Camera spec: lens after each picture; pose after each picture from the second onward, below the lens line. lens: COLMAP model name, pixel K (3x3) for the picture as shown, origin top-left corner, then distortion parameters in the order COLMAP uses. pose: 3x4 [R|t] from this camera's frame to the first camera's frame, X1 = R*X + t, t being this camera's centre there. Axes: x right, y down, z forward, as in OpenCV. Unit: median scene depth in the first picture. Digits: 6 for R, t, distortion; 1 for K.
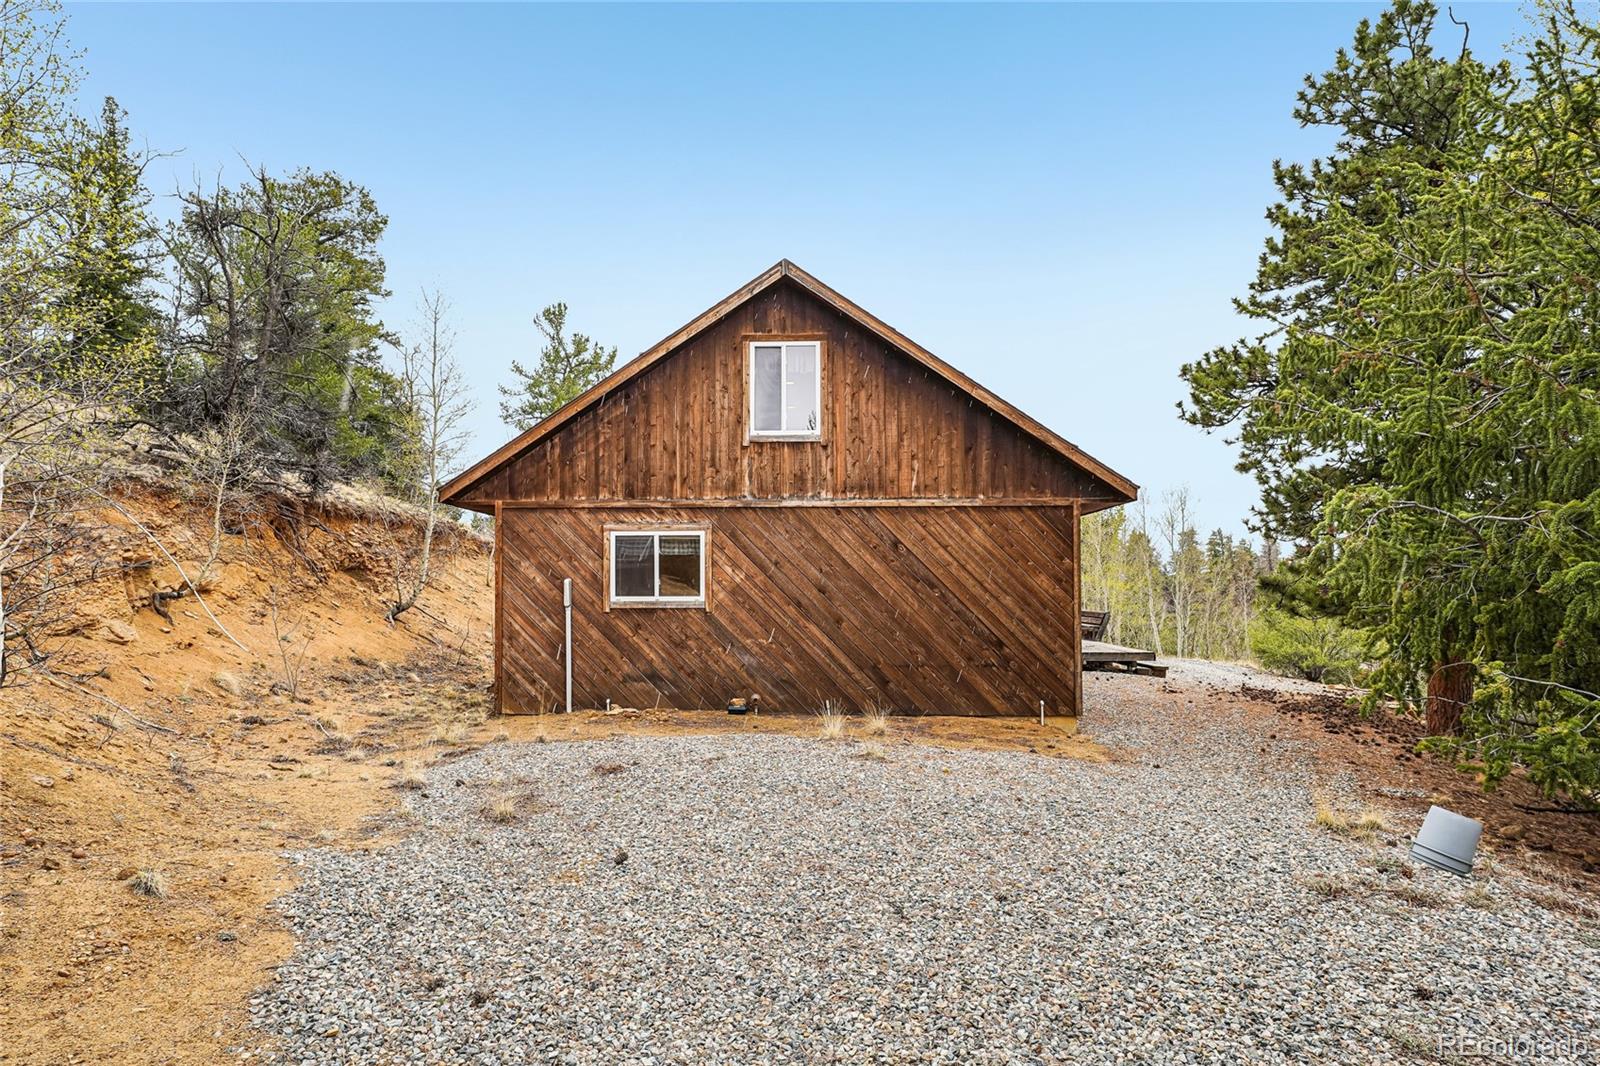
lens RADIAL K [[874.4, 0, 800.1], [0, 874.4, 562.2], [0, 0, 1]] dist [0.016422, -0.000357]
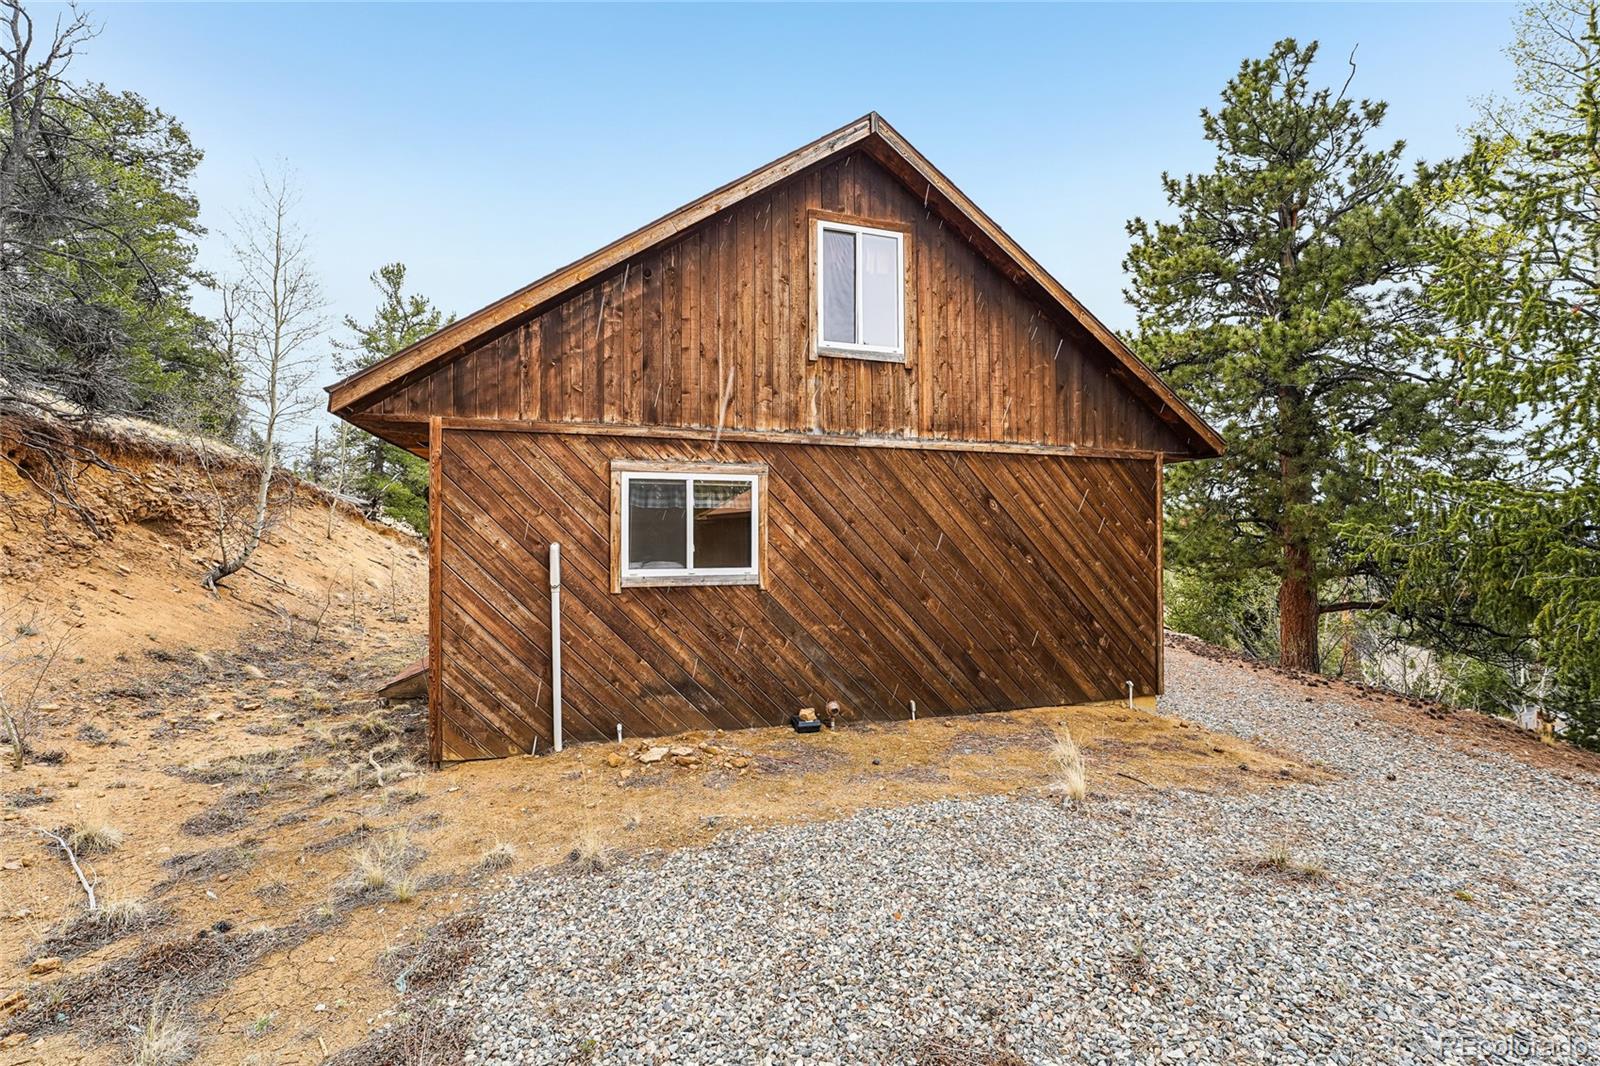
lens RADIAL K [[665.5, 0, 807.0], [0, 665.5, 525.9], [0, 0, 1]] dist [-0.025237, 0.002922]
pose [[0.950851, 0.006319, 0.309586, -0.236338], [-0.010786, 0.999861, 0.012721, -0.002102], [-0.309462, -0.015435, 0.950786, 0.471958]]
